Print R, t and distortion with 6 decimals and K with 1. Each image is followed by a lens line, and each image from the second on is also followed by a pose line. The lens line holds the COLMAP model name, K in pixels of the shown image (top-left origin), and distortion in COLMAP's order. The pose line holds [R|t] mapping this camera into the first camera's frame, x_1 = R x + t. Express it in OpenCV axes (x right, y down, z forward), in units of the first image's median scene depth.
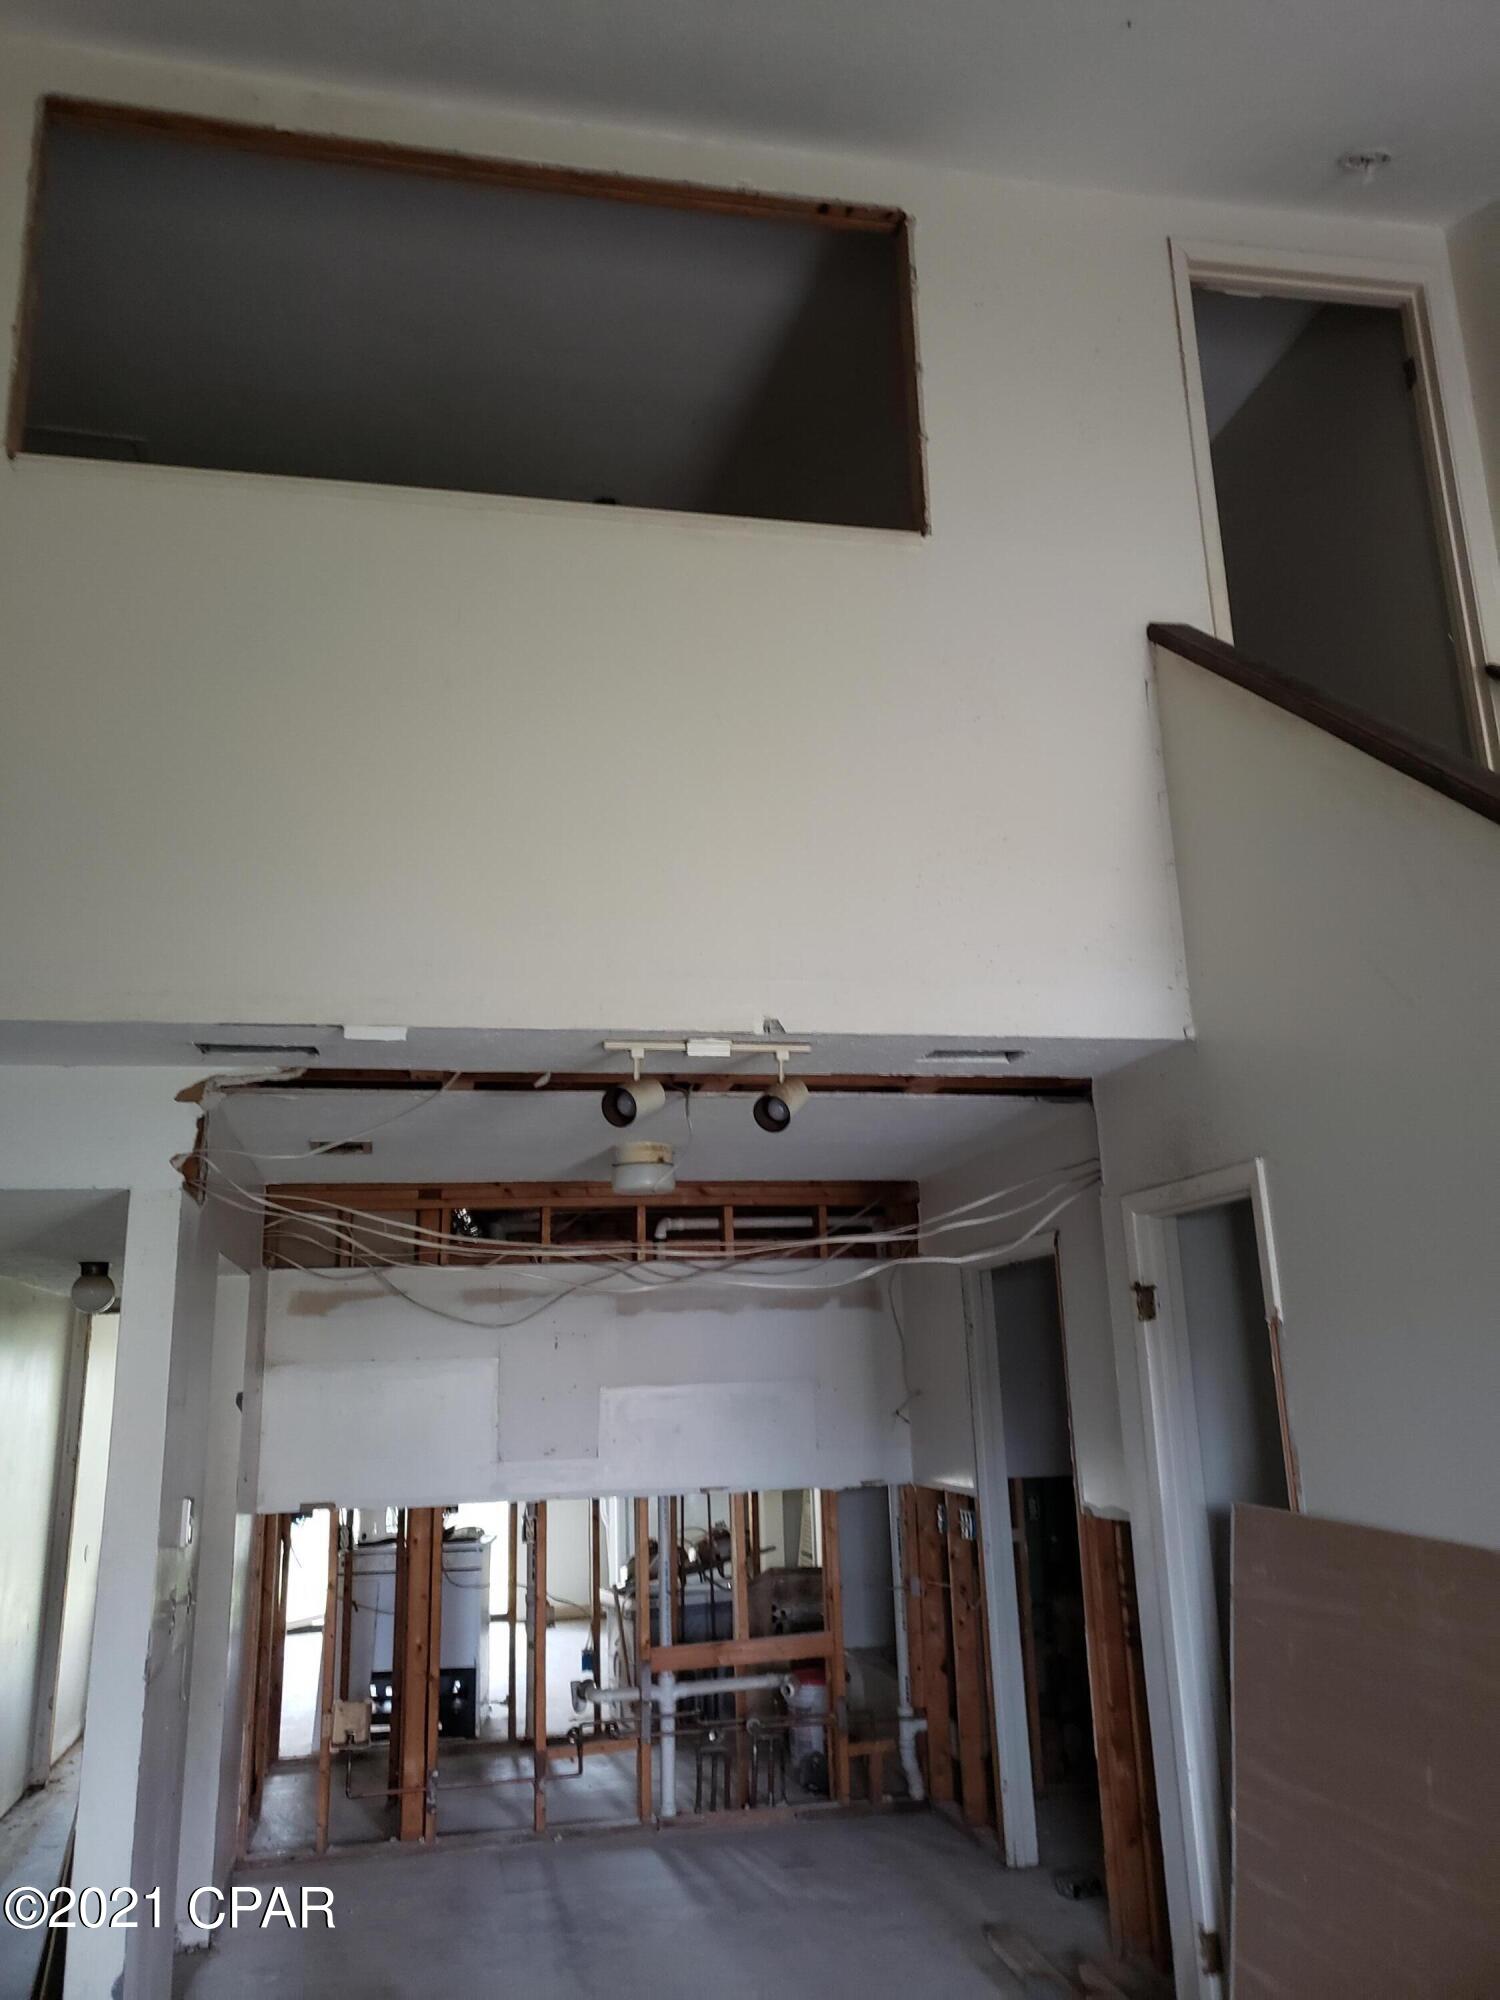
lens RADIAL K [[1554.5, 0, 750.4], [0, 1554.5, 949.0], [0, 0, 1]] dist [0.007886, 0.003056]
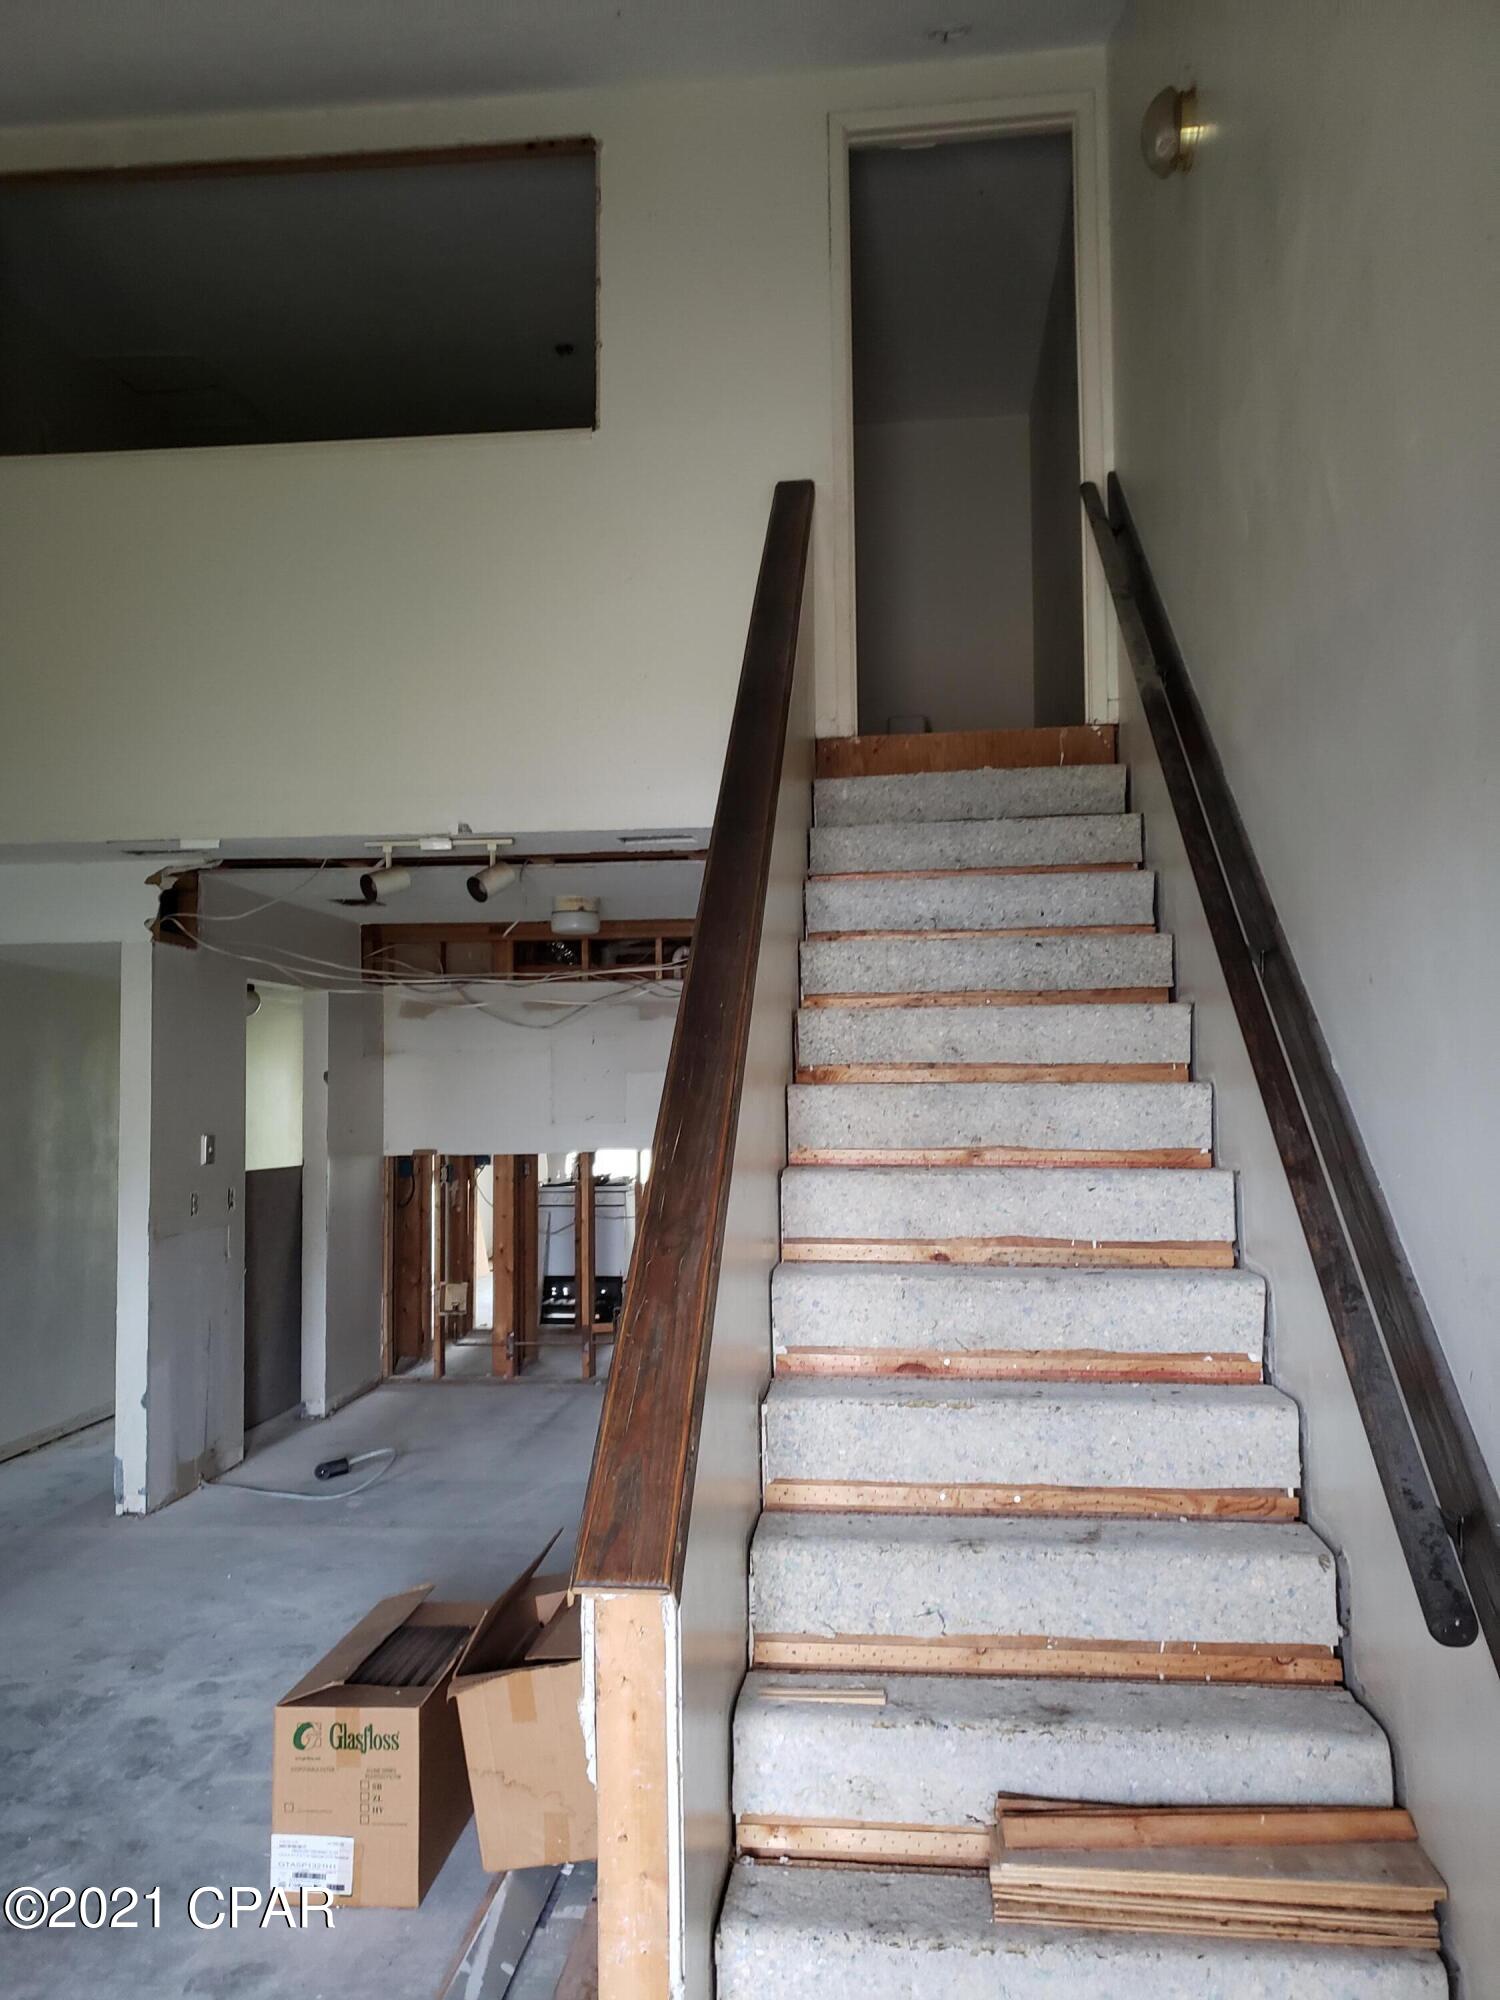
lens RADIAL K [[1517.5, 0, 759.8], [0, 1517.5, 1006.0], [0, 0, 1]] dist [0.003299, 0.001752]
pose [[0.953999, 0.009089, -0.299672, 0.421733], [0.058725, 0.974513, 0.216506, -0.047035], [0.294002, -0.224145, 0.929151, -0.149189]]
